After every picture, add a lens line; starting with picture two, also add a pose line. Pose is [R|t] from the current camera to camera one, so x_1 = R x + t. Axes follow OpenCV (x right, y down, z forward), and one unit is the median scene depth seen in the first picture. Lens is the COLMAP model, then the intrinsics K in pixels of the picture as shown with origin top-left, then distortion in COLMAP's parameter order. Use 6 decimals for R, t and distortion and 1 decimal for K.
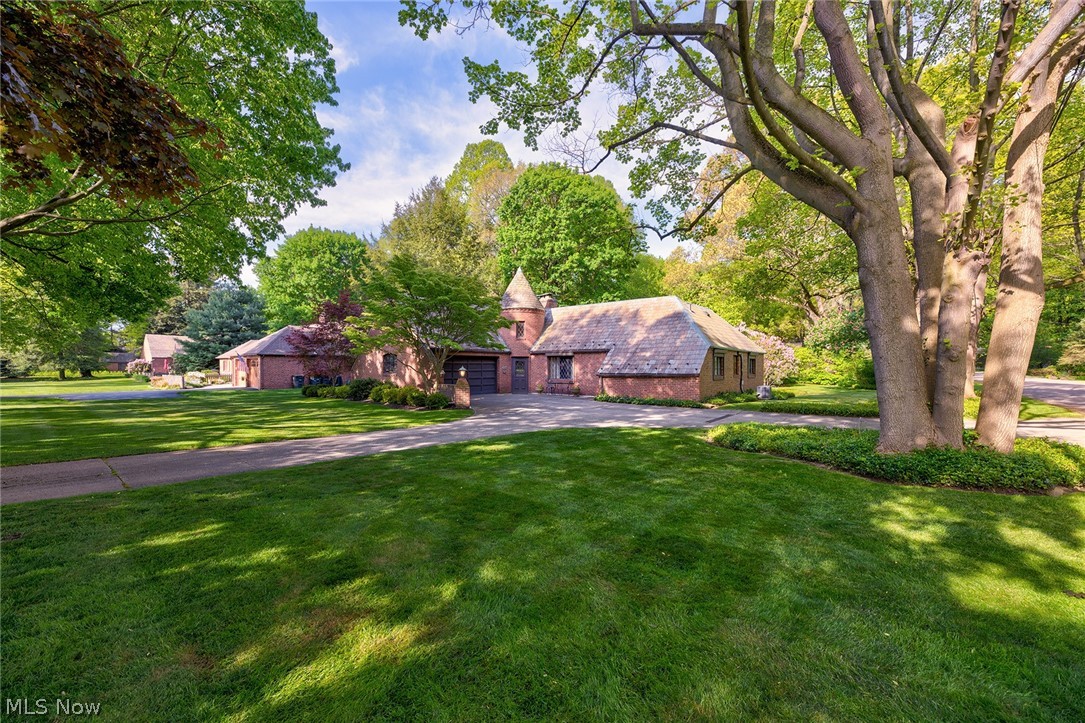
lens RADIAL K [[444.1, 0, 540.3], [0, 444.1, 362.9], [0, 0, 1]] dist [0.000251, -0.000009]
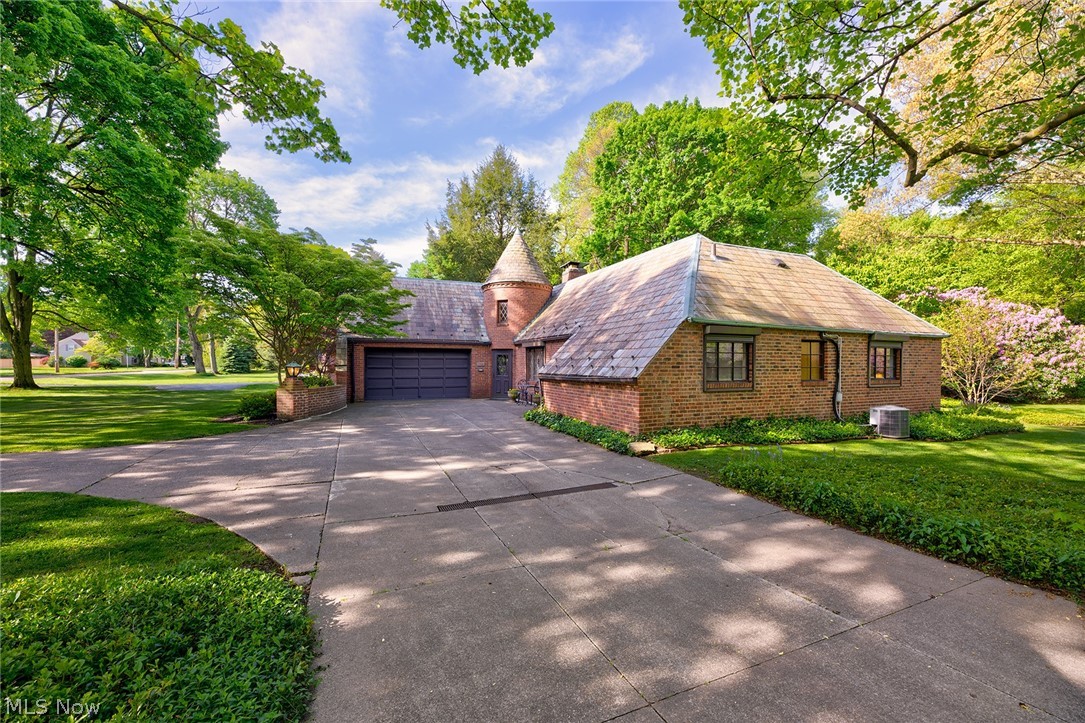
lens RADIAL K [[444.1, 0, 544.9], [0, 444.1, 363.5], [0, 0, 1]] dist [0.000251, -0.000009]
pose [[0.901376, 0.005499, -0.433002, 0.331527], [-0.002057, 0.999962, 0.008416, 0.003715], [0.433032, -0.006696, 0.901354, 0.377390]]
